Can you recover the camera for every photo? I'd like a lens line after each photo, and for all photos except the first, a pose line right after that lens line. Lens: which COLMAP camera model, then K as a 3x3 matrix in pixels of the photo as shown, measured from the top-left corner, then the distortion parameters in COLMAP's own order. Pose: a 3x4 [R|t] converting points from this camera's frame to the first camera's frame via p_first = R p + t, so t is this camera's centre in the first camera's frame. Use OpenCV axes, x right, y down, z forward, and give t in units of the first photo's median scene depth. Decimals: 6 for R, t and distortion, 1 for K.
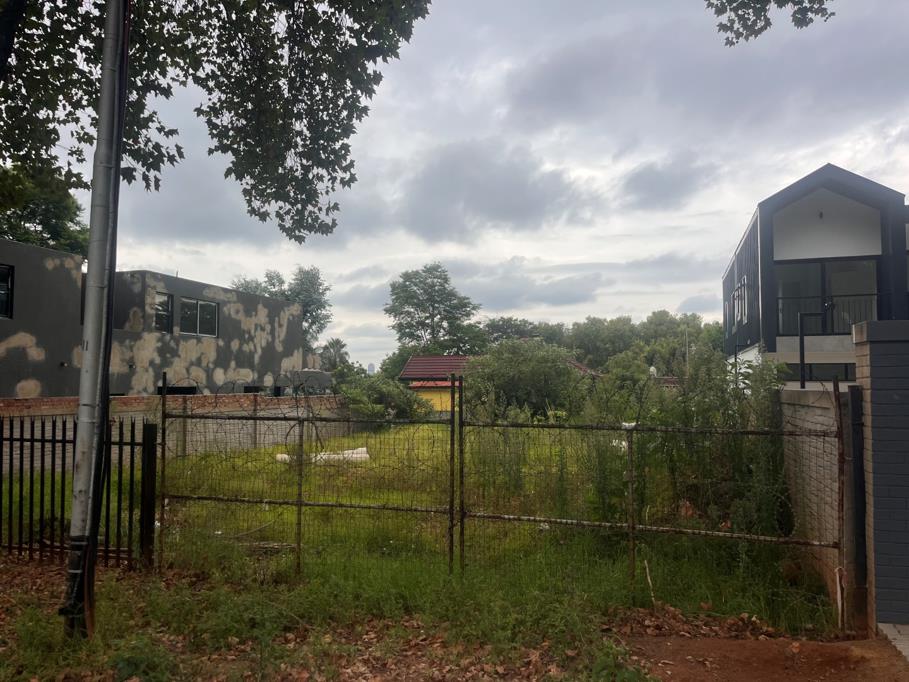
lens RADIAL K [[701.0, 0, 454.5], [0, 701.0, 341.0], [0, 0, 1]] dist [0.029546, -0.003117]
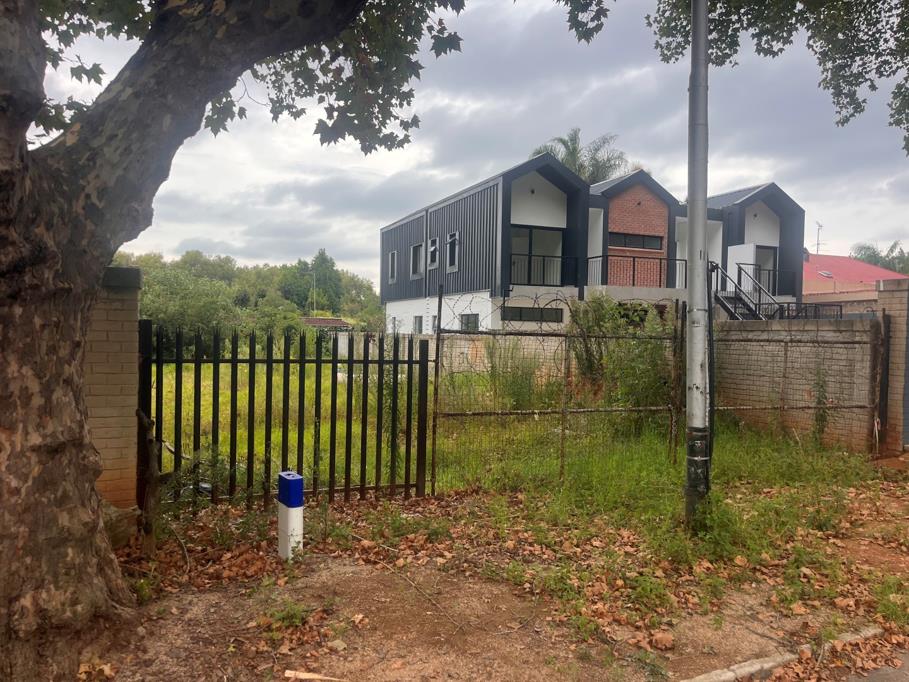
lens RADIAL K [[701.0, 0, 454.5], [0, 701.0, 341.0], [0, 0, 1]] dist [0.029546, -0.003117]
pose [[0.759020, 0.006027, 0.651039, -0.264507], [-0.057758, 0.996638, 0.058111, 0.016377], [-0.648500, -0.081710, 0.756817, 0.071471]]
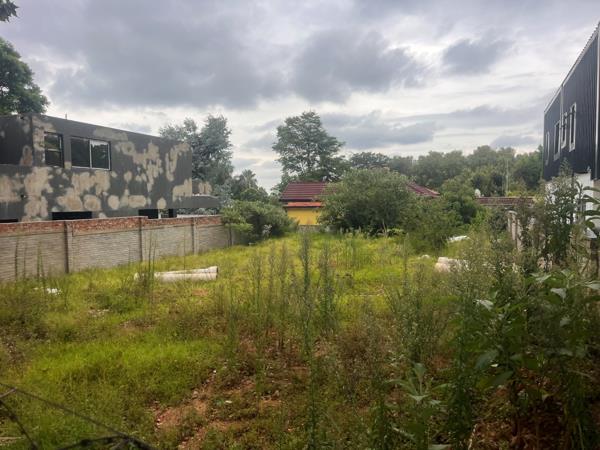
lens RADIAL K [[463.0, 0, 300.6], [0, 463.0, 227.0], [0, 0, 1]] dist [0.028777, -0.003018]
pose [[0.996334, -0.002460, -0.085515, 0.050936], [0.012803, 0.992616, 0.120620, -0.000657], [0.084587, -0.121273, 0.989009, 0.191317]]
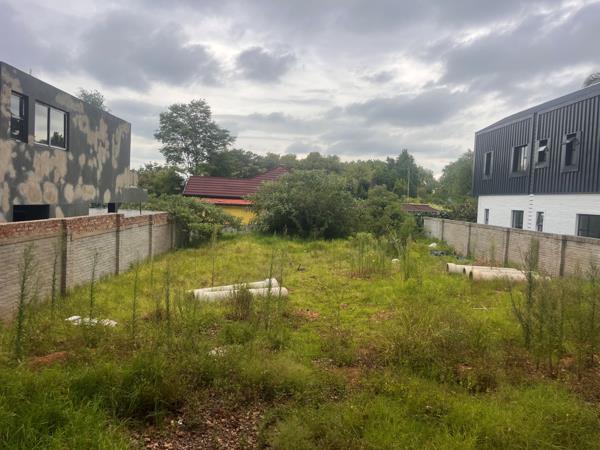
lens RADIAL K [[460.2, 0, 300.0], [0, 460.2, 225.0], [0, 0, 1]] dist [-0.027778, -0.001152]
pose [[0.944732, 0.020447, 0.327207, -0.210642], [-0.061284, 0.991475, 0.114986, 0.003494], [-0.322066, -0.128684, 0.937931, 0.287514]]
